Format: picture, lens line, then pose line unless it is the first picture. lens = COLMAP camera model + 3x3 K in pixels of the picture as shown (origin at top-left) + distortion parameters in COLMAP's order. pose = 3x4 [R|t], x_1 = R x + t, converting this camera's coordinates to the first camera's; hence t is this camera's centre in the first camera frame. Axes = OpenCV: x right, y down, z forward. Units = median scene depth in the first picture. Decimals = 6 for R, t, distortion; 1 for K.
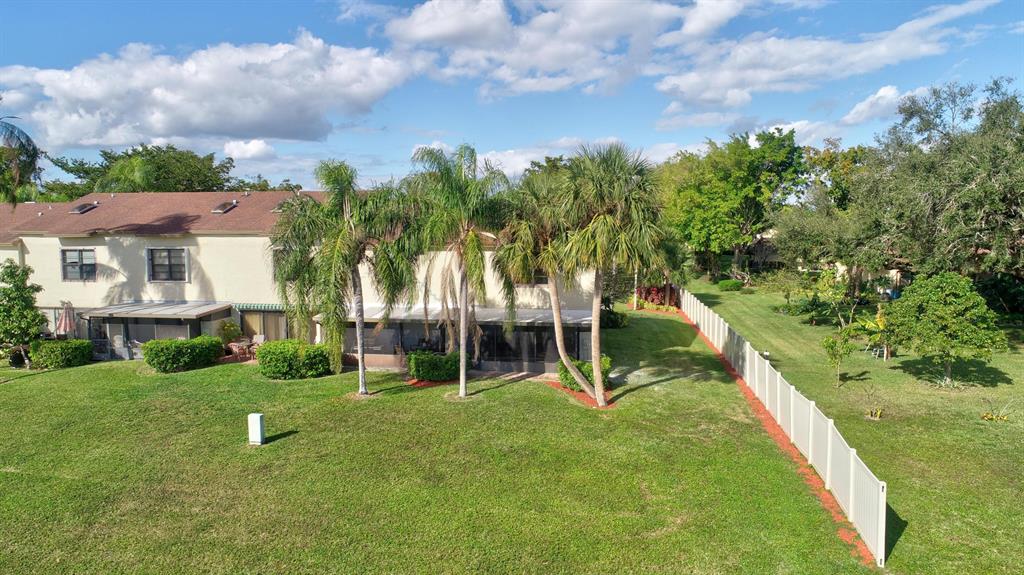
lens RADIAL K [[679.8, 0, 515.4], [0, 679.8, 287.2], [0, 0, 1]] dist [-0.014280, 0.006213]
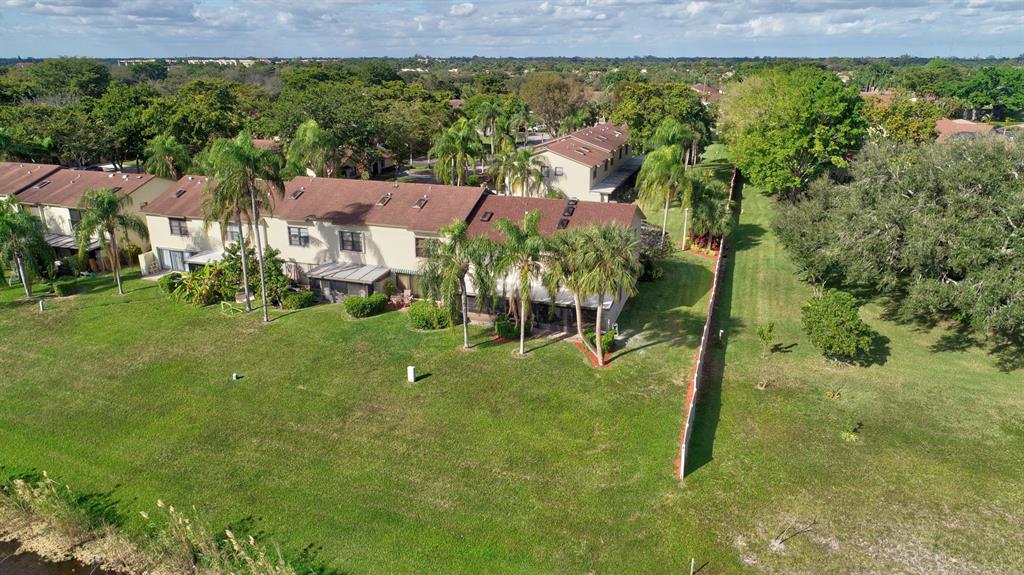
lens RADIAL K [[679.8, 0, 520.8], [0, 679.8, 287.9], [0, 0, 1]] dist [-0.014280, 0.006213]
pose [[0.983470, 0.062309, -0.170012, 0.180339], [-0.020333, 0.970992, 0.238245, -0.367195], [0.179925, -0.230850, 0.956209, -0.556731]]
